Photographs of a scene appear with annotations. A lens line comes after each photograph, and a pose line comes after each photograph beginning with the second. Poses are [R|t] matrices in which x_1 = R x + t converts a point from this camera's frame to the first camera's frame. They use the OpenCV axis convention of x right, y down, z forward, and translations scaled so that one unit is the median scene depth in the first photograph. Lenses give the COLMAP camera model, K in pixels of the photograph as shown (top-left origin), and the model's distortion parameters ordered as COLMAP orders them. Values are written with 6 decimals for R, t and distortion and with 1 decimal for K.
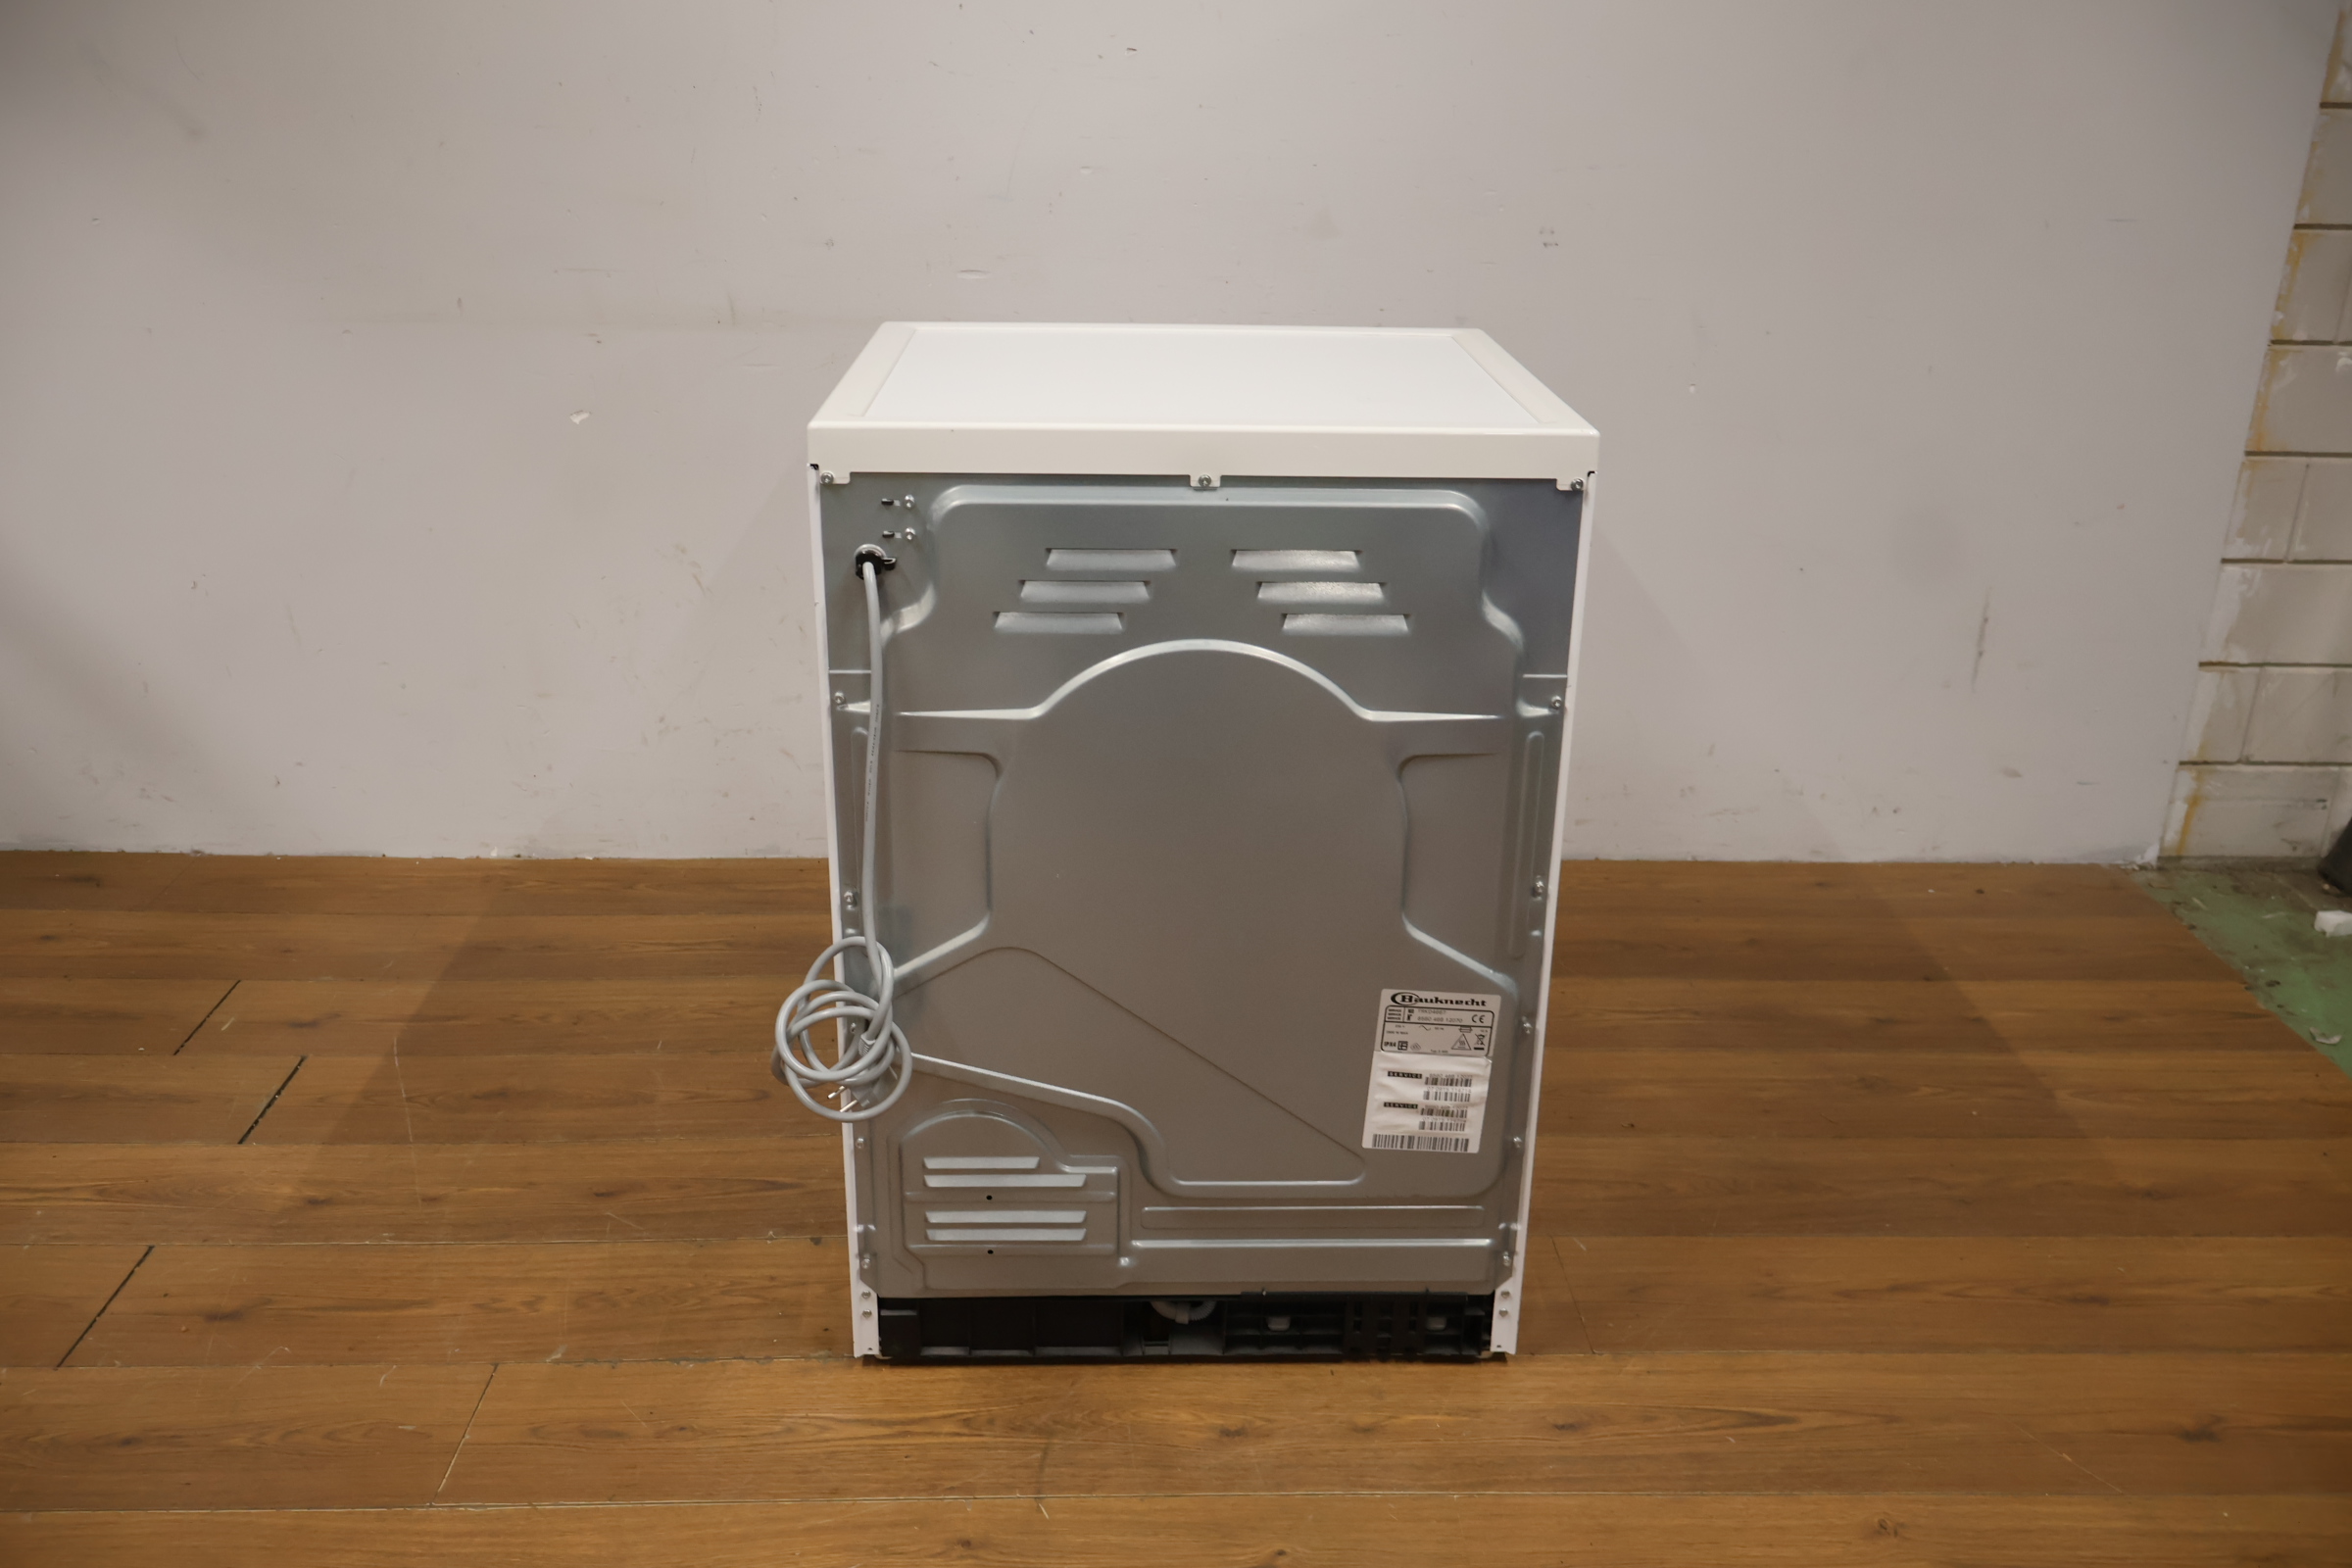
lens RADIAL K [[1974.3, 0, 1181.0], [0, 1974.3, 787.5], [0, 0, 1]] dist [0.002113, 0.002934]
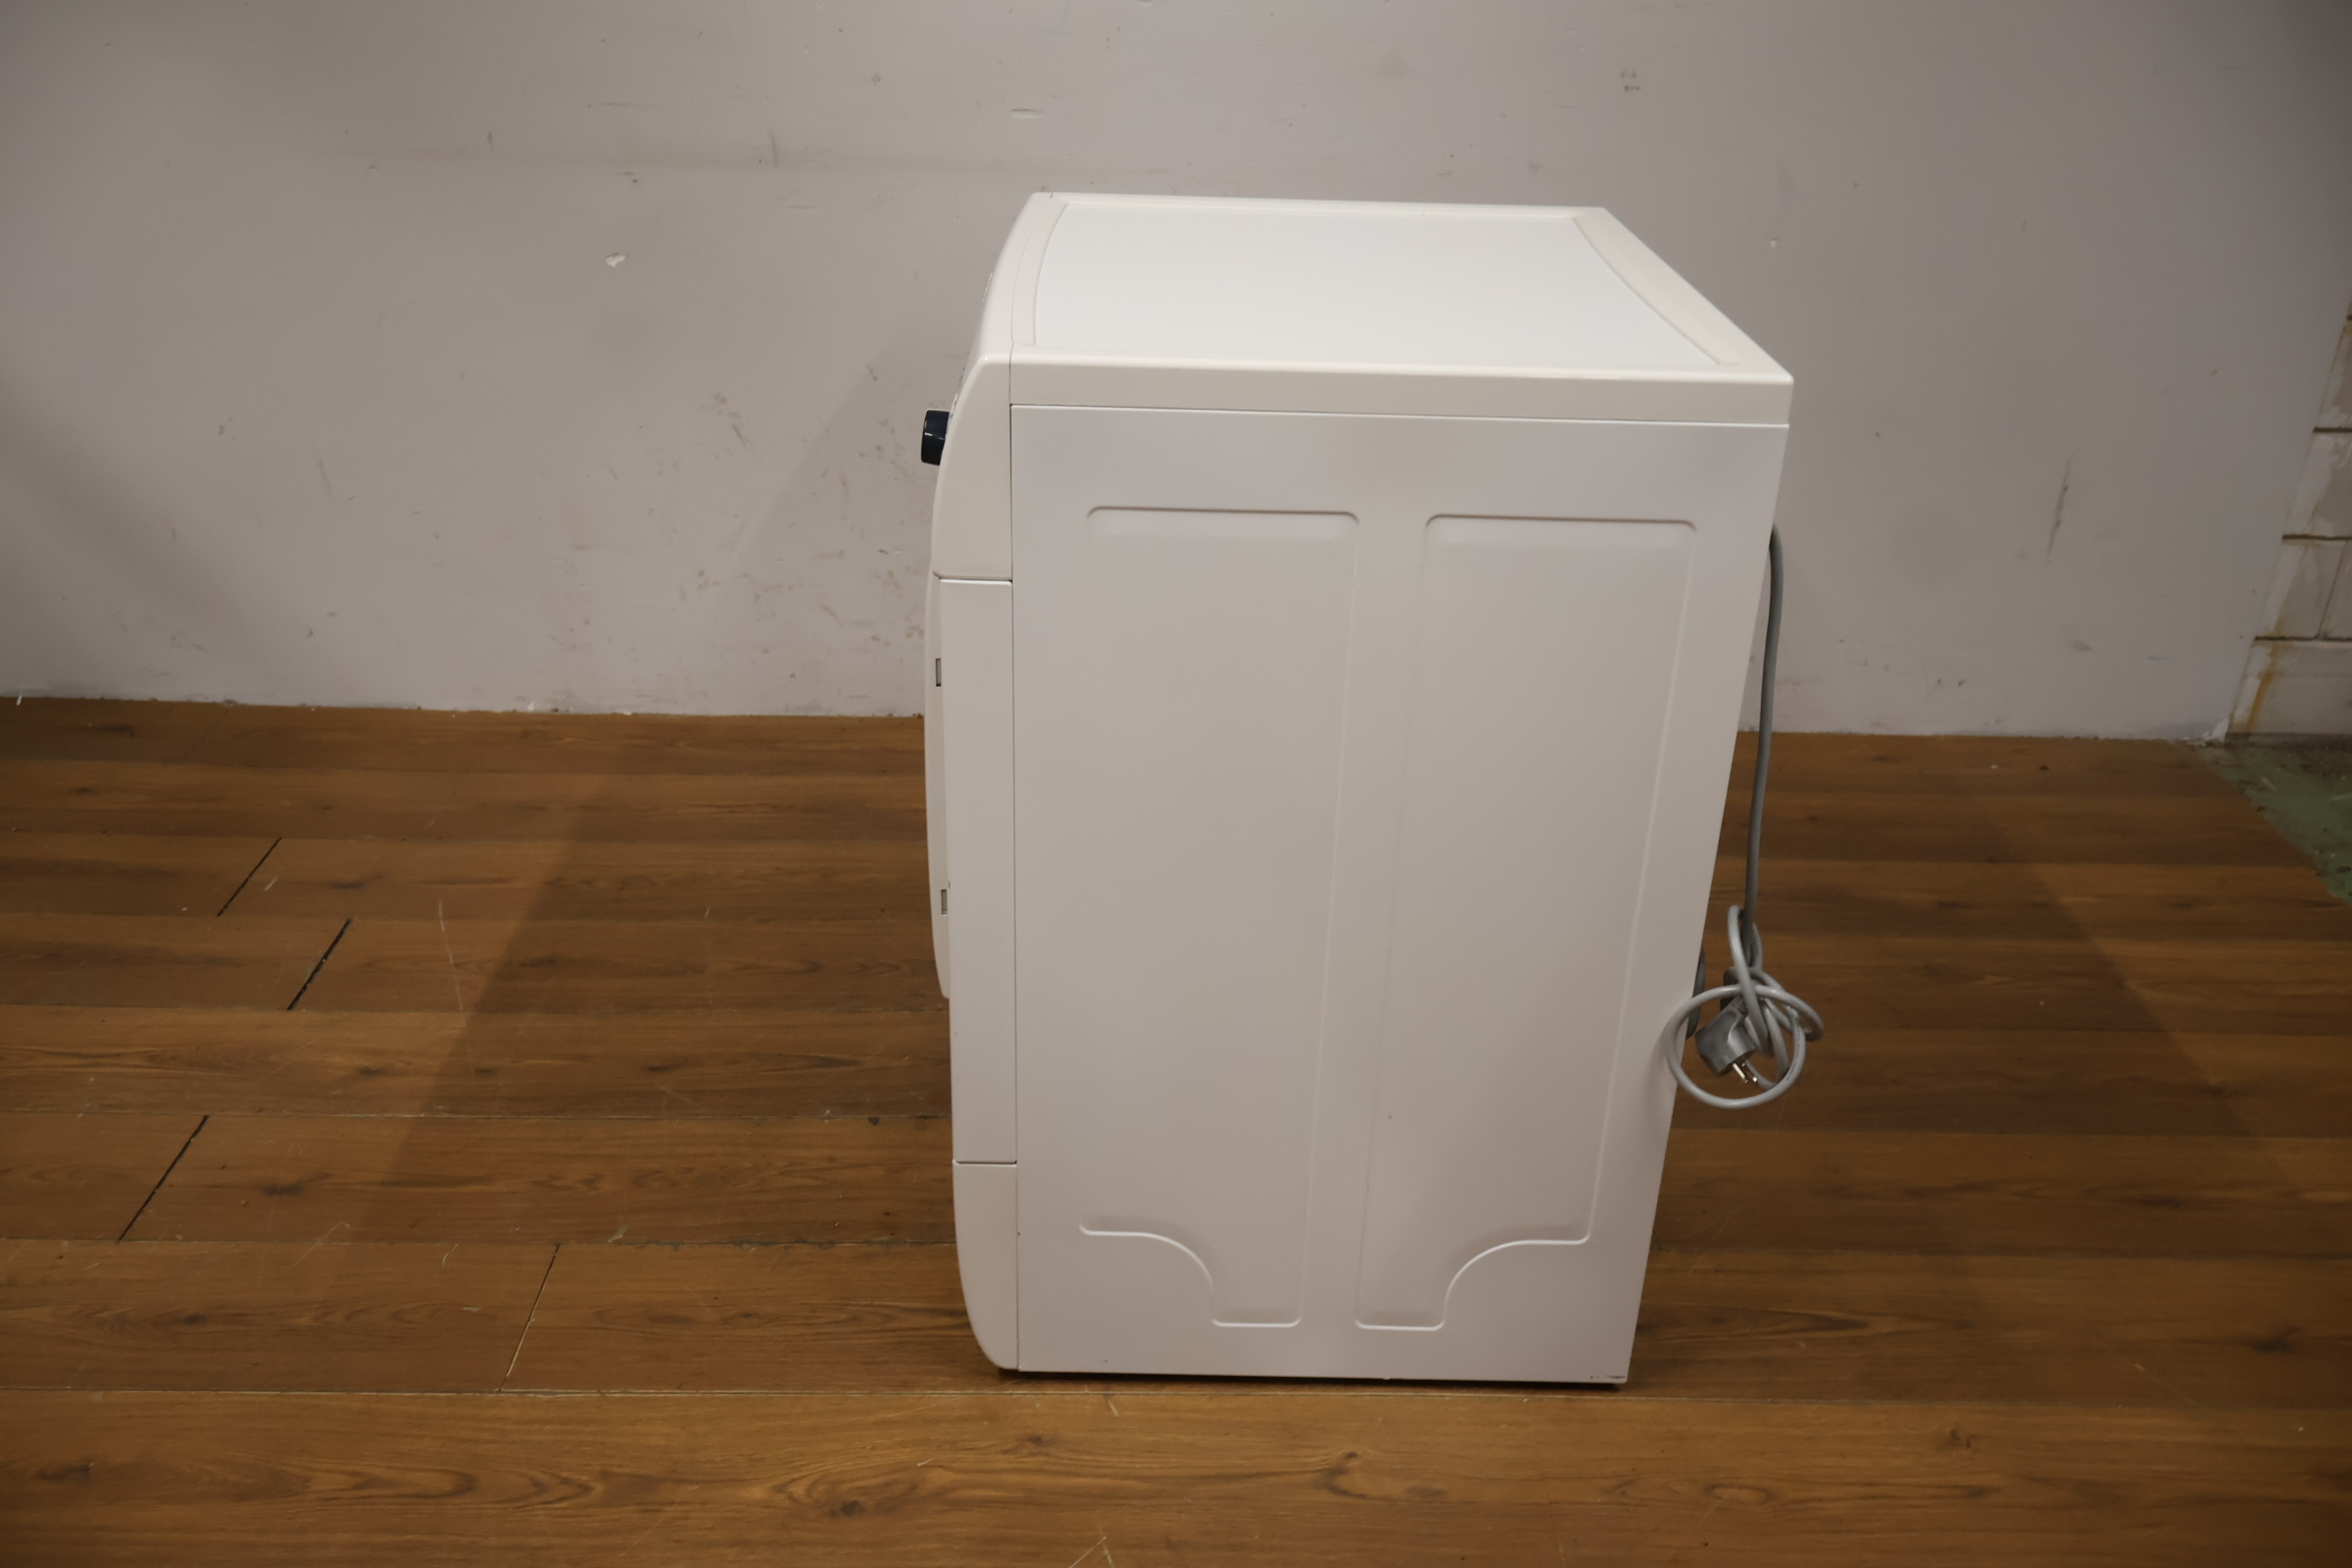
lens RADIAL K [[1973.6, 0, 1170.1], [0, 1973.6, 776.8], [0, 0, 1]] dist [0.003202, 0.001805]
pose [[0.999866, 0.014627, -0.007301, -0.029594], [-0.013948, 0.996217, 0.085769, -0.028480], [0.008527, -0.085655, 0.996288, 0.026634]]
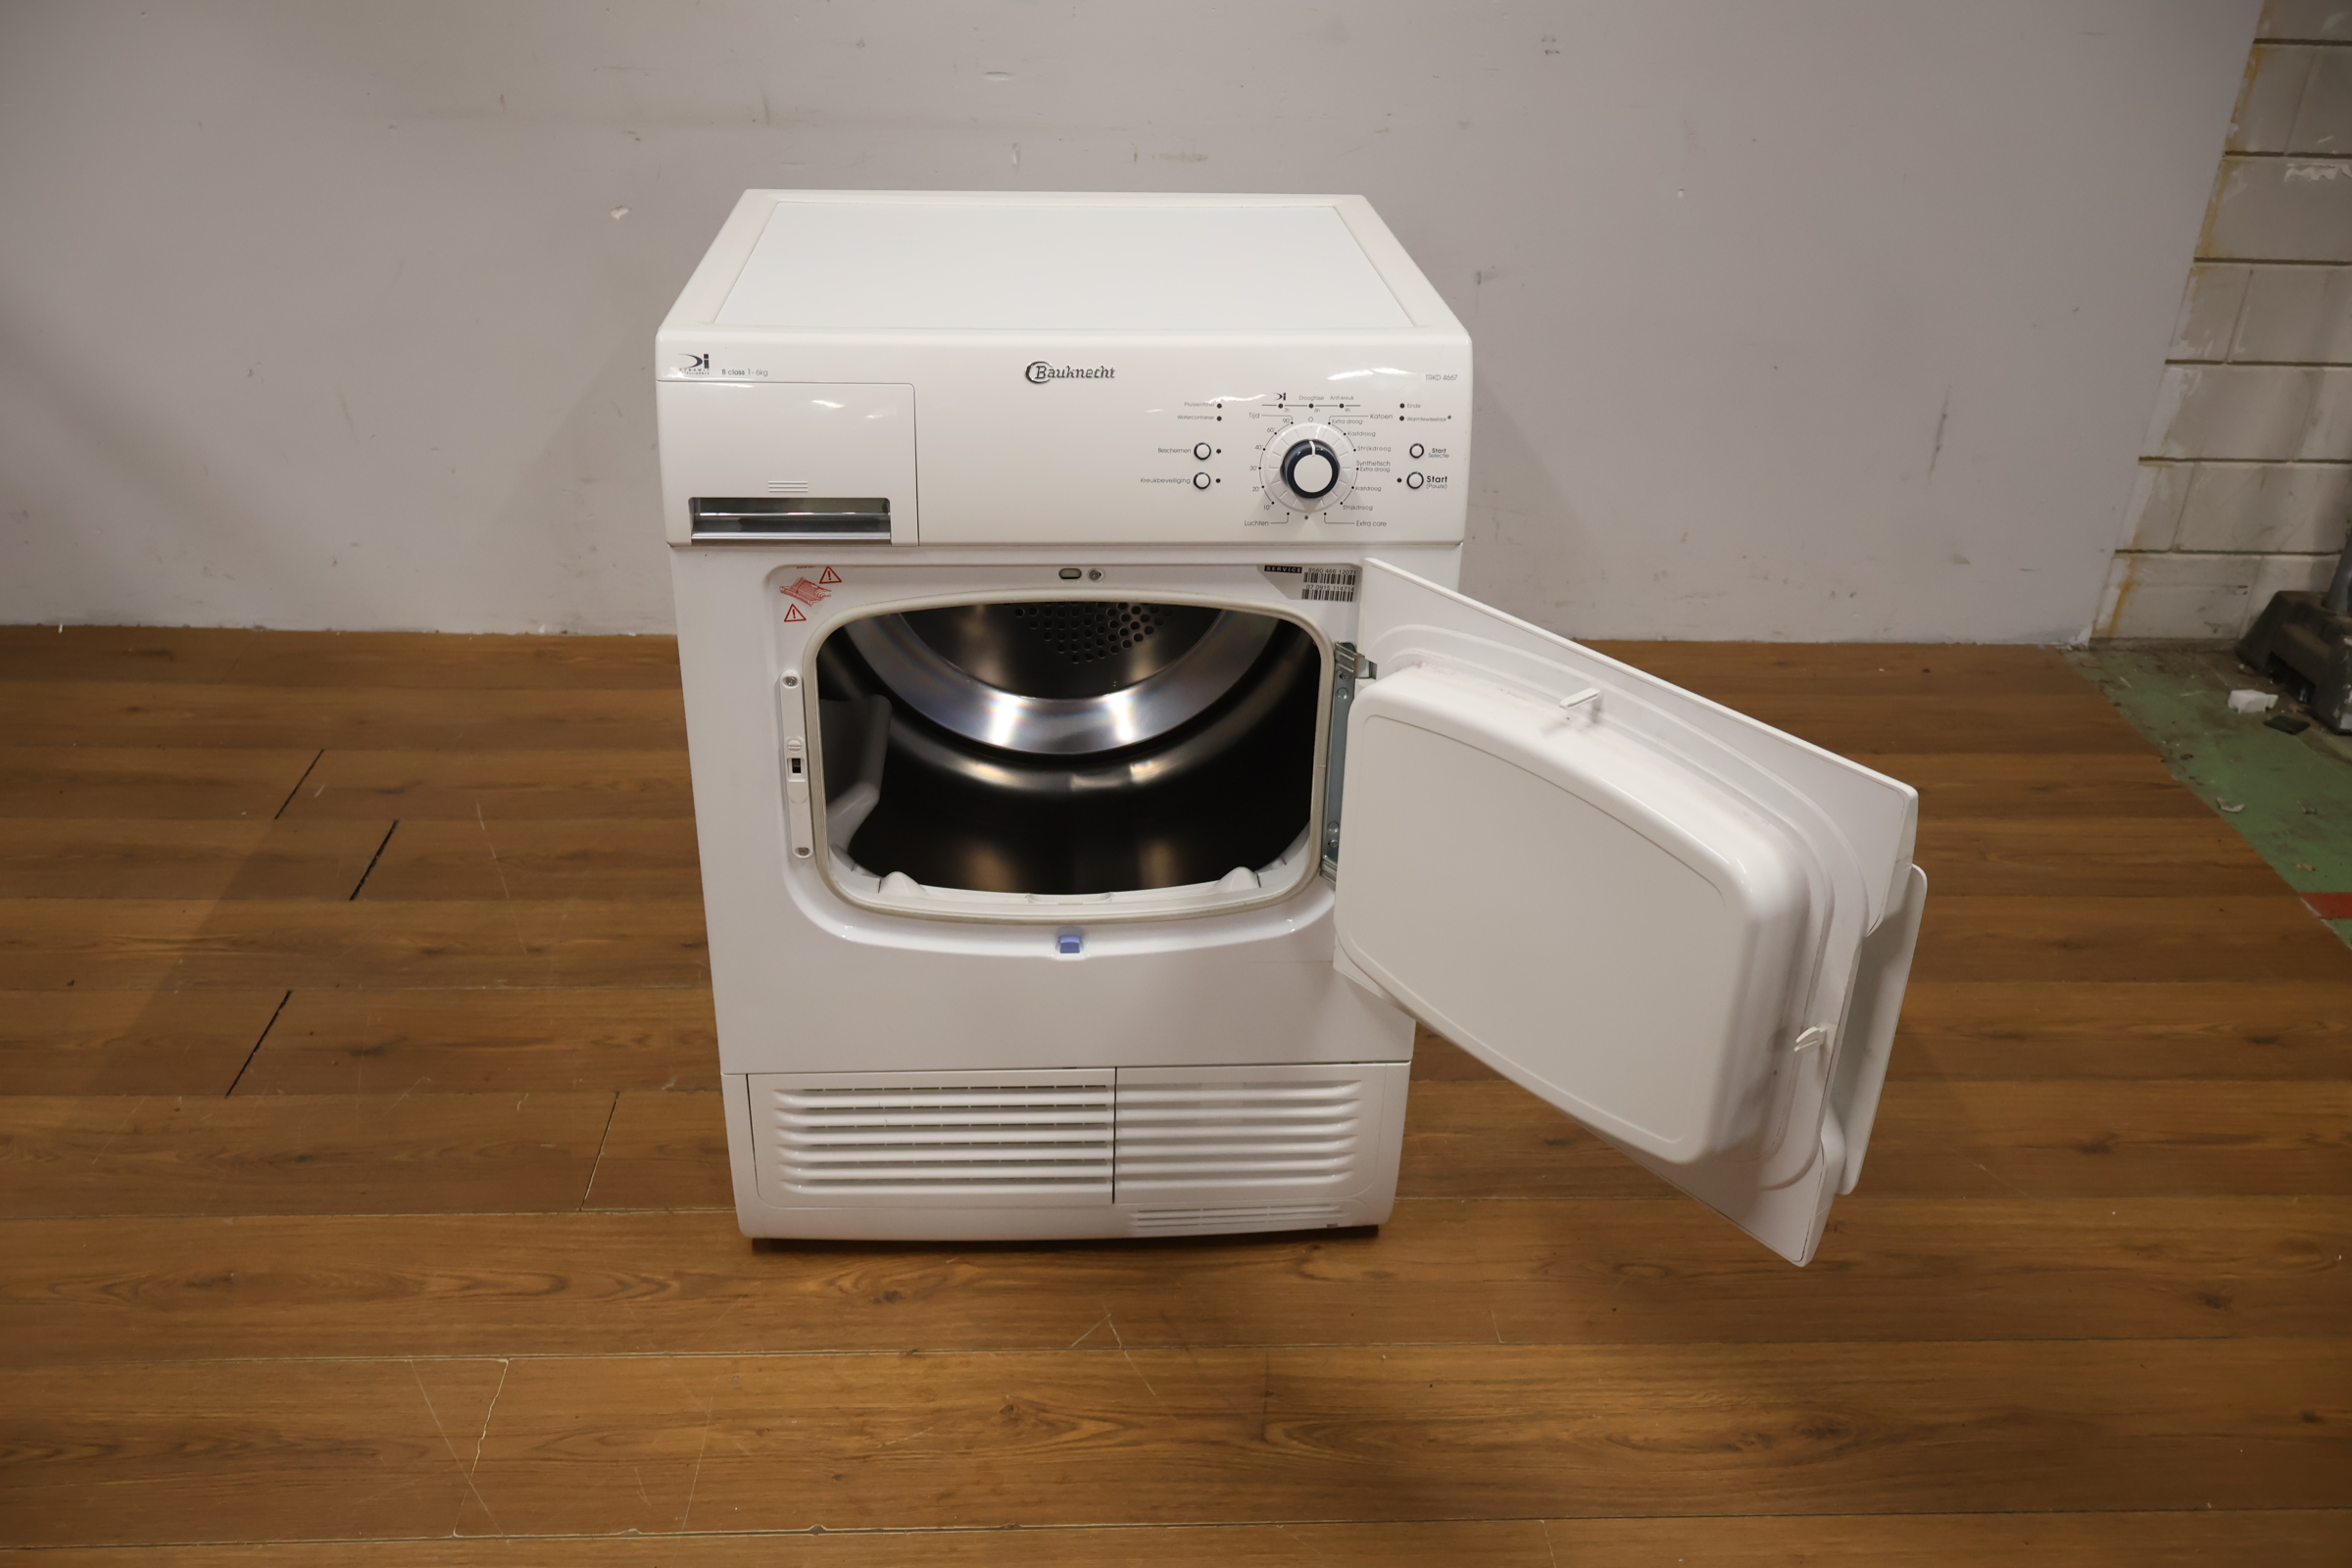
lens RADIAL K [[1973.6, 0, 1170.1], [0, 1973.6, 776.8], [0, 0, 1]] dist [0.003202, 0.001805]
pose [[0.999674, 0.002194, 0.025454, -0.050739], [-0.005183, 0.993003, 0.117977, -0.020490], [-0.025017, -0.118070, 0.992690, -0.097275]]
